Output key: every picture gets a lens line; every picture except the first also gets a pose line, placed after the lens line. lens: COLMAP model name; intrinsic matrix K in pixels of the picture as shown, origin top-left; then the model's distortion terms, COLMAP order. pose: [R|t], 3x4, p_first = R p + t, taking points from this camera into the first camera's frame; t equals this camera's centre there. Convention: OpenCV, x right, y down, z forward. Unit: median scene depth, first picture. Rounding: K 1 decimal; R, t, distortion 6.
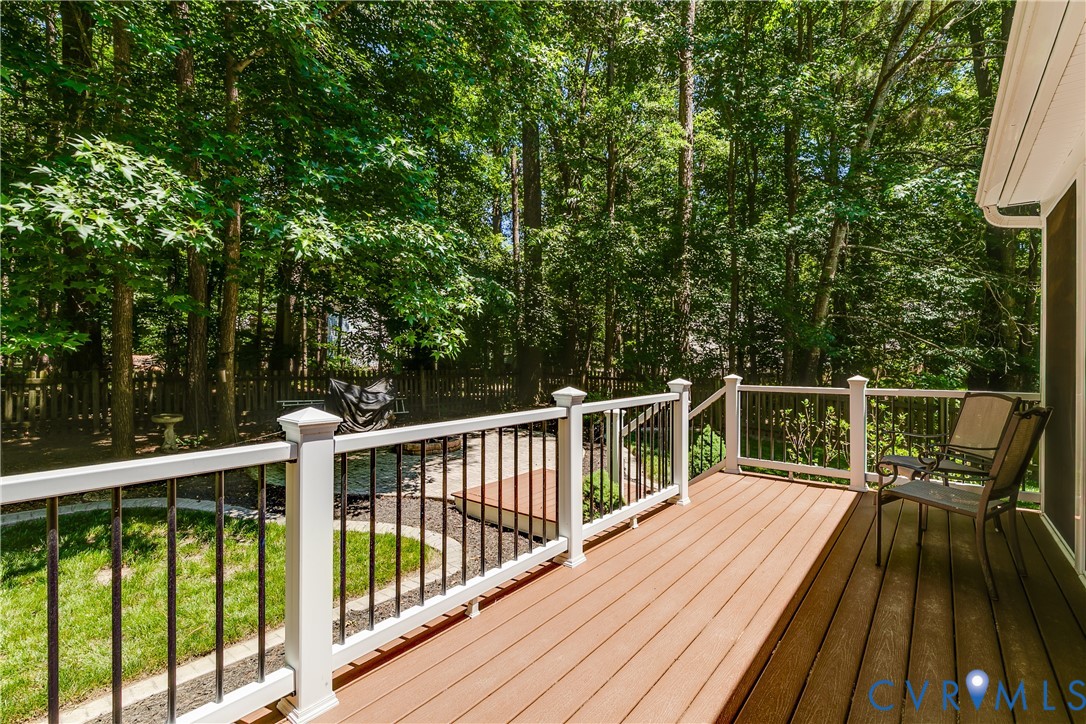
lens RADIAL K [[496.7, 0, 540.0], [0, 496.7, 367.7], [0, 0, 1]] dist [0.011344, -0.000816]
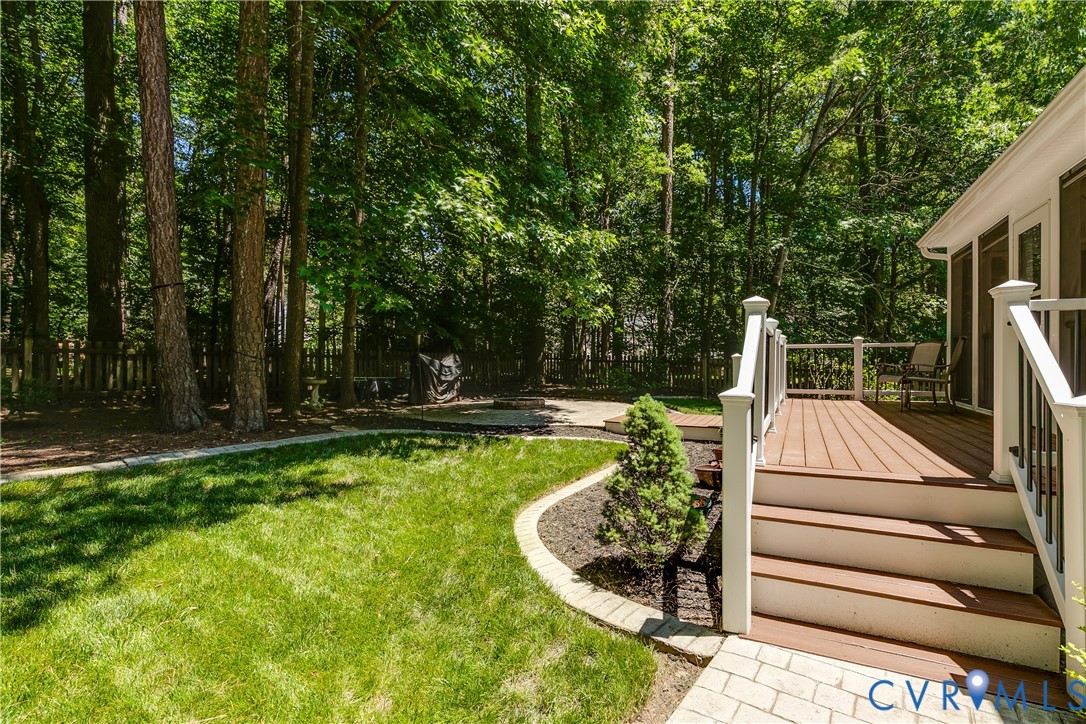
lens RADIAL K [[496.7, 0, 553.8], [0, 496.7, 364.9], [0, 0, 1]] dist [0.011344, -0.000816]
pose [[0.978294, 0.001188, 0.207217, -0.341955], [0.000406, 0.999971, -0.007650, 0.055791], [-0.207220, 0.007568, 0.978265, -0.224434]]
